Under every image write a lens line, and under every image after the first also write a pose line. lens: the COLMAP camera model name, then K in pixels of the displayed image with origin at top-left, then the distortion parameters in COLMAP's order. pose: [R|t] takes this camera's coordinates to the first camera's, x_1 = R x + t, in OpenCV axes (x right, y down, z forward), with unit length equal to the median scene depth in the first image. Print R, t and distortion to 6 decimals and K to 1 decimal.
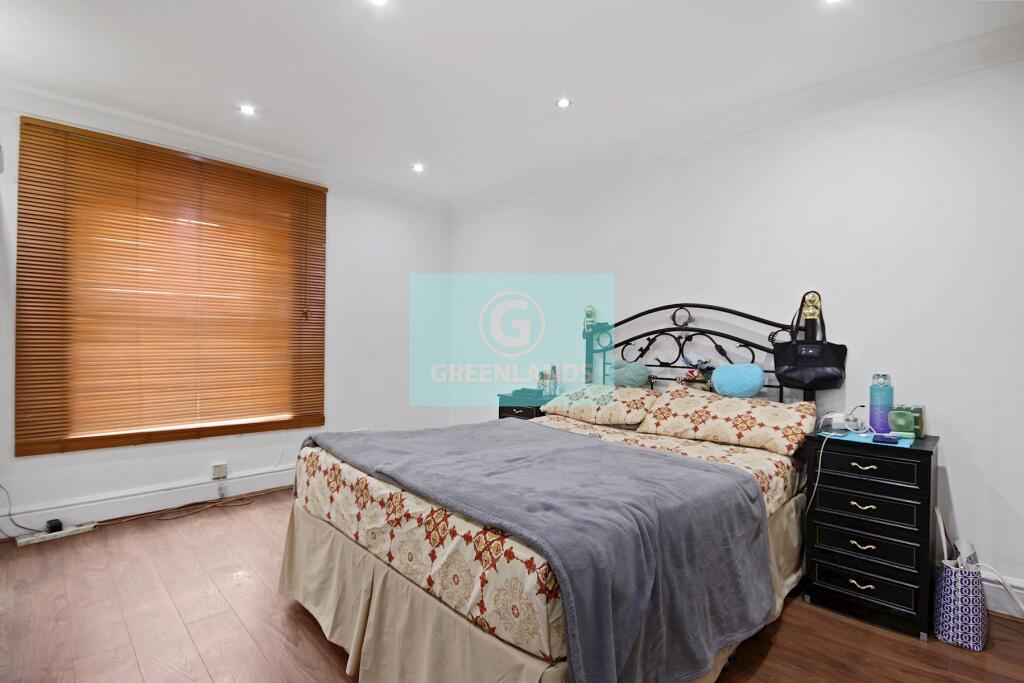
lens RADIAL K [[475.0, 0, 510.7], [0, 475.0, 335.5], [0, 0, 1]] dist [-0.021196, -0.000307]
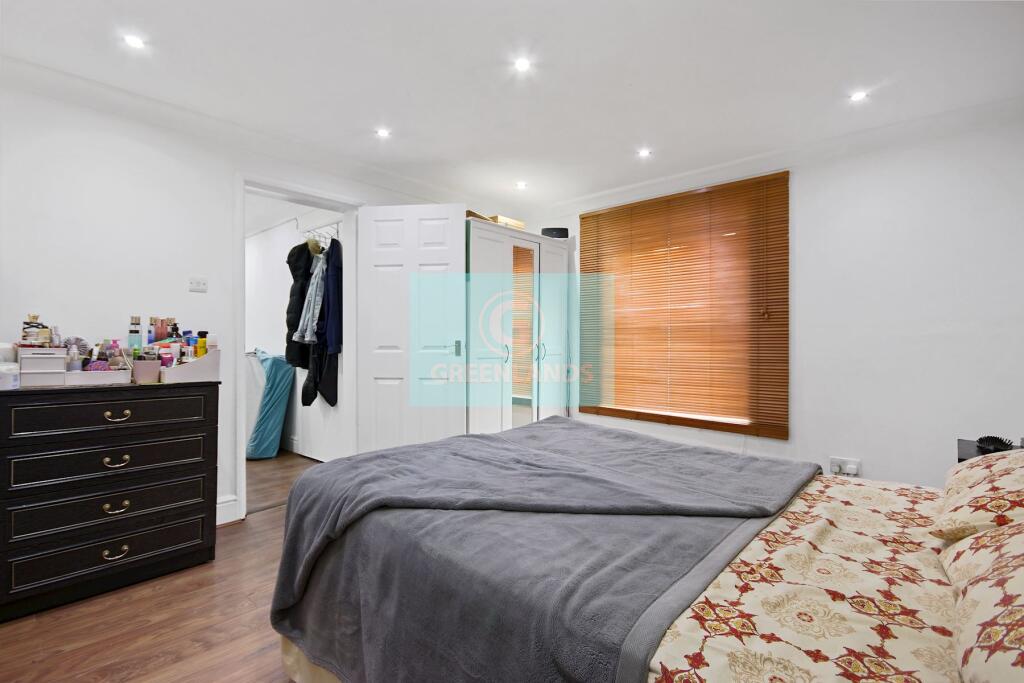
lens RADIAL K [[475.0, 0, 510.7], [0, 475.0, 335.5], [0, 0, 1]] dist [-0.021196, -0.000307]
pose [[0.036620, -0.030655, -0.998859, 0.505655], [0.008195, 0.999505, -0.030375, 0.019159], [0.999296, -0.007073, 0.036853, 0.492116]]
